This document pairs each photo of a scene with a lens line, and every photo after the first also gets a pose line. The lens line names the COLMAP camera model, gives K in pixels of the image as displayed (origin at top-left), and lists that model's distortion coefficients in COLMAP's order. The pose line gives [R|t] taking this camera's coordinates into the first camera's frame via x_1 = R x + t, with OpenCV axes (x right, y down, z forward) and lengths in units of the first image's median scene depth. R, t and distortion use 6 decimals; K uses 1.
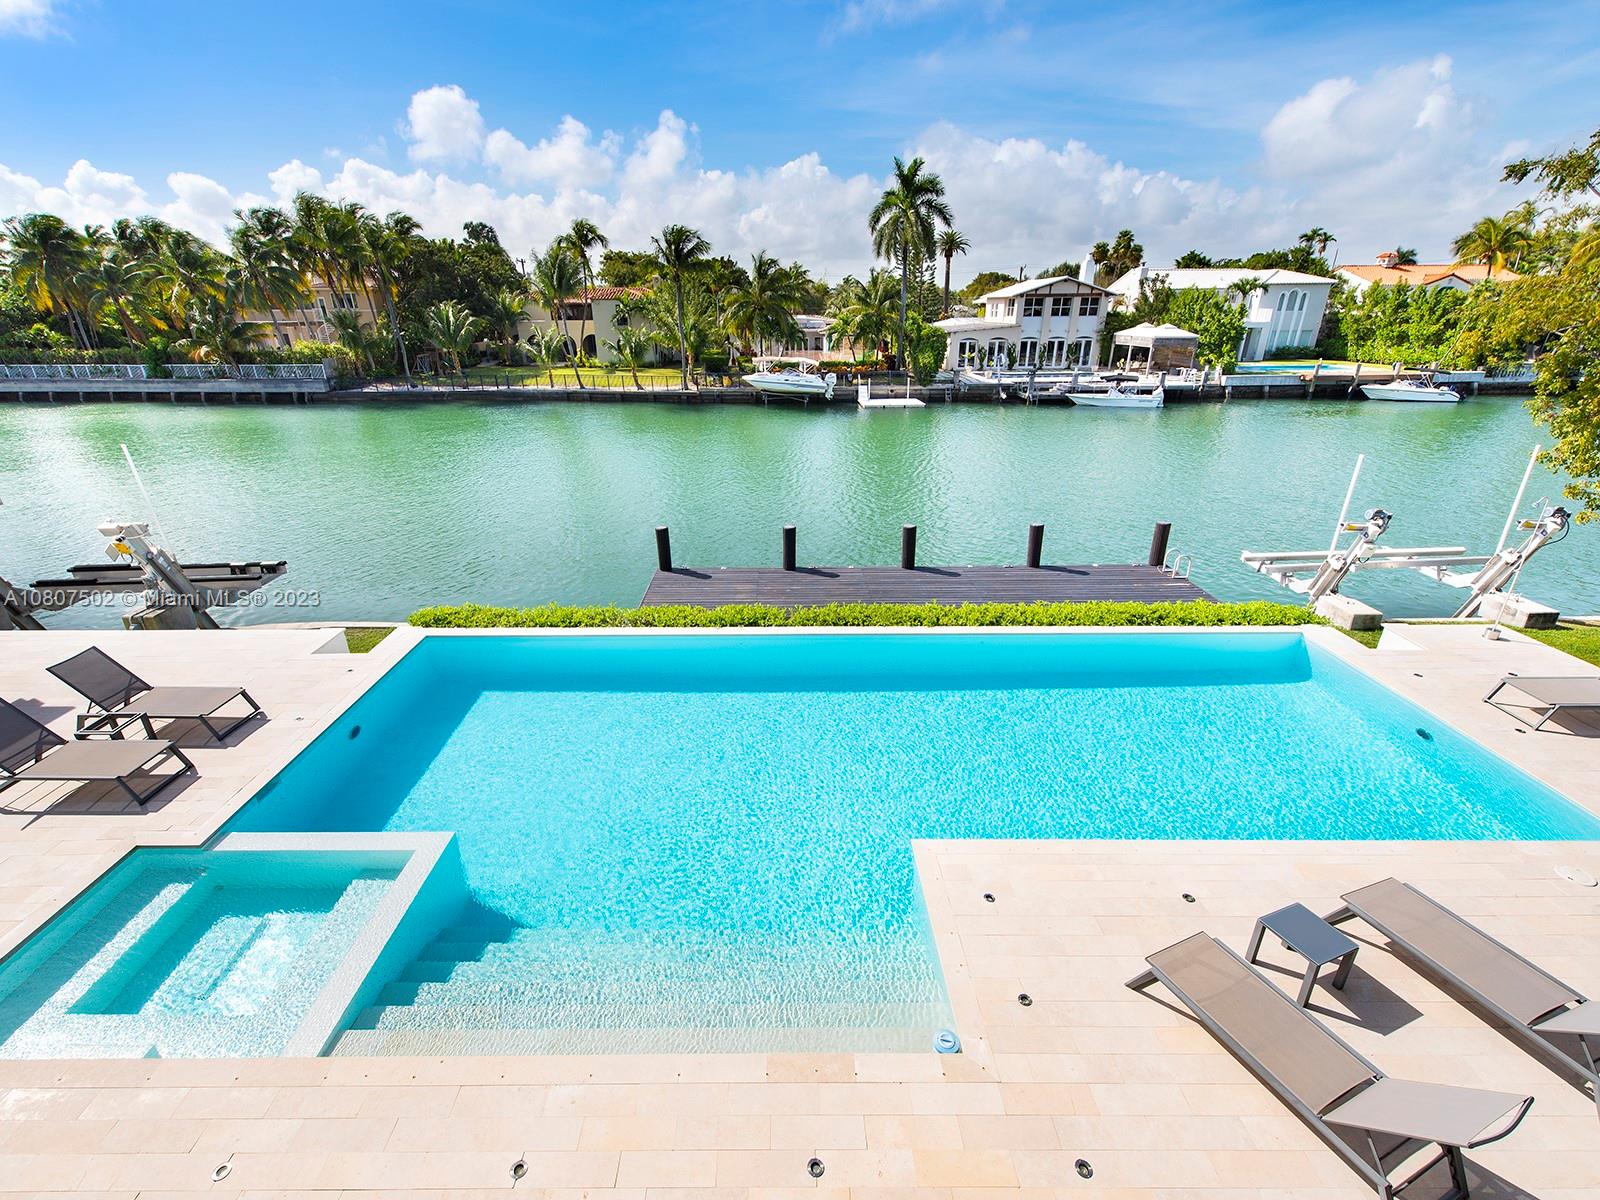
lens RADIAL K [[706.8, 0, 763.5], [0, 706.8, 638.2], [0, 0, 1]] dist [-0.001583, -0.001356]
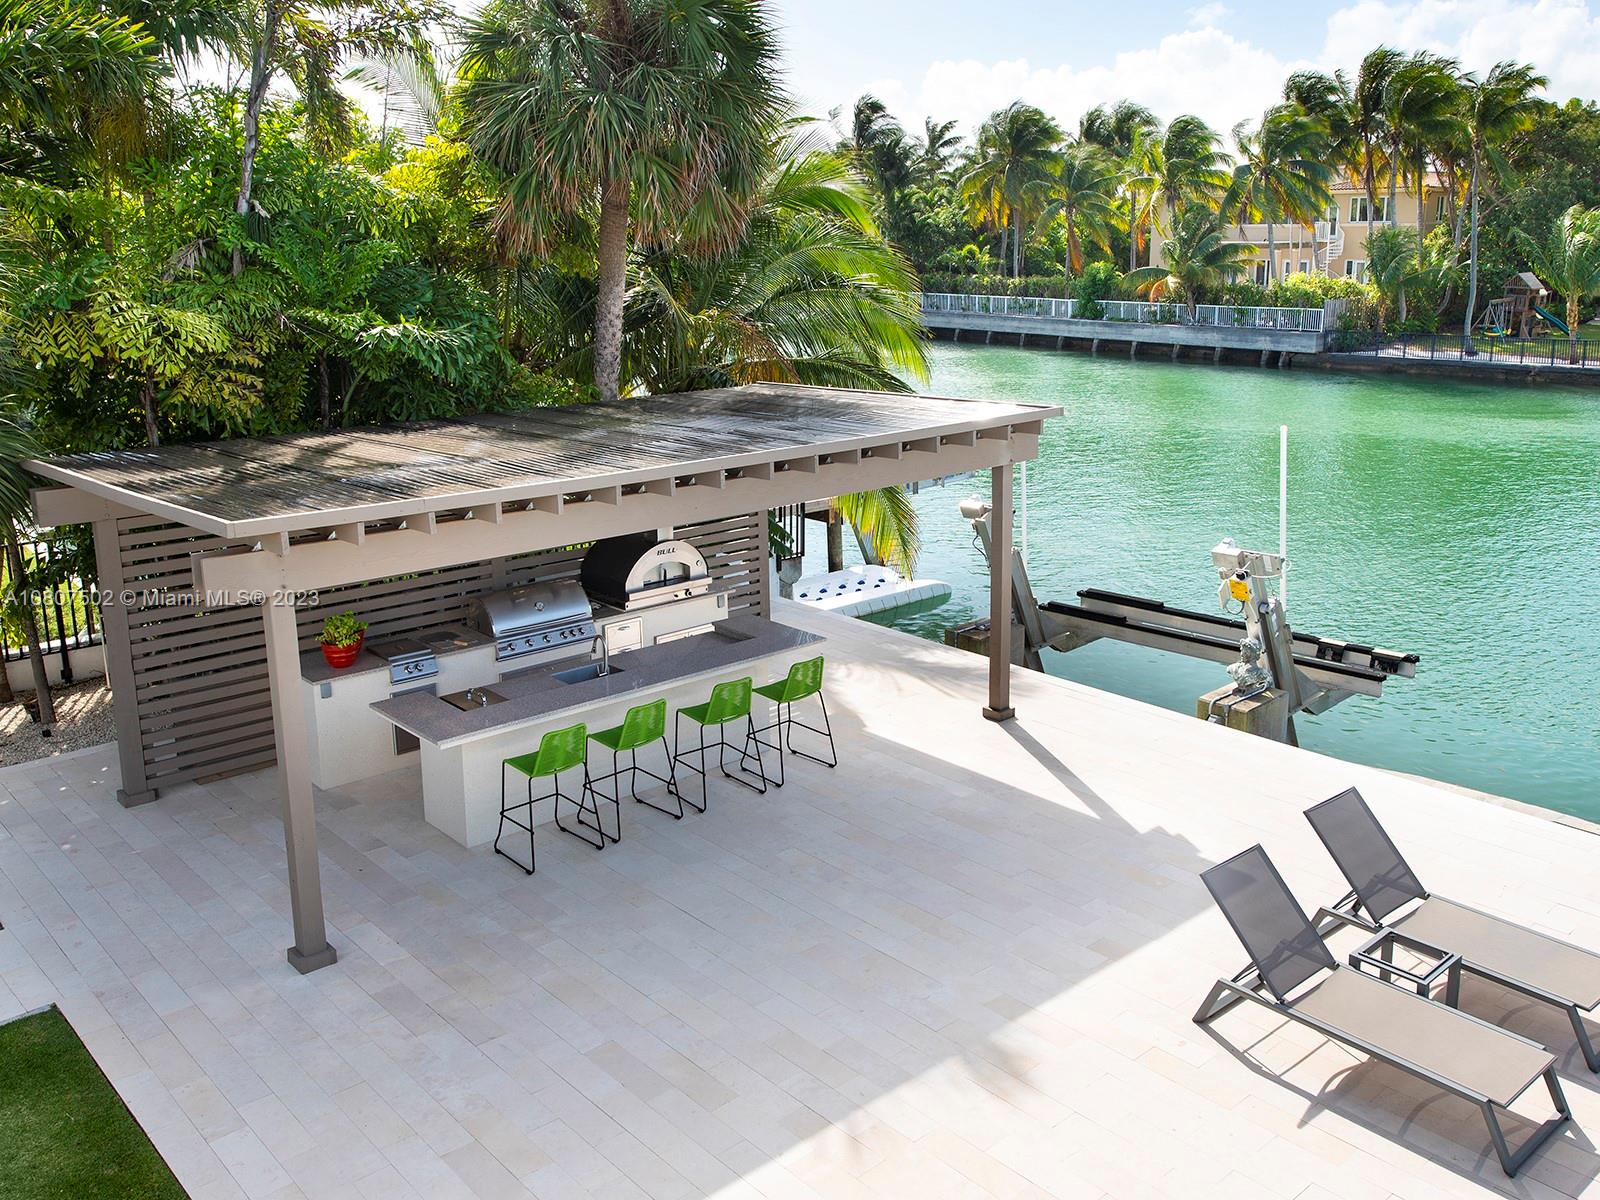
lens RADIAL K [[1249.8, 0, 800.0], [0, 1249.8, 586.1], [0, 0, 1]] dist [-0.004022, -0.004099]
pose [[0.688246, 0.192860, -0.699373, -0.139881], [-0.298253, 0.954002, -0.030431, 0.004451], [0.661334, 0.229534, 0.714109, -0.005089]]
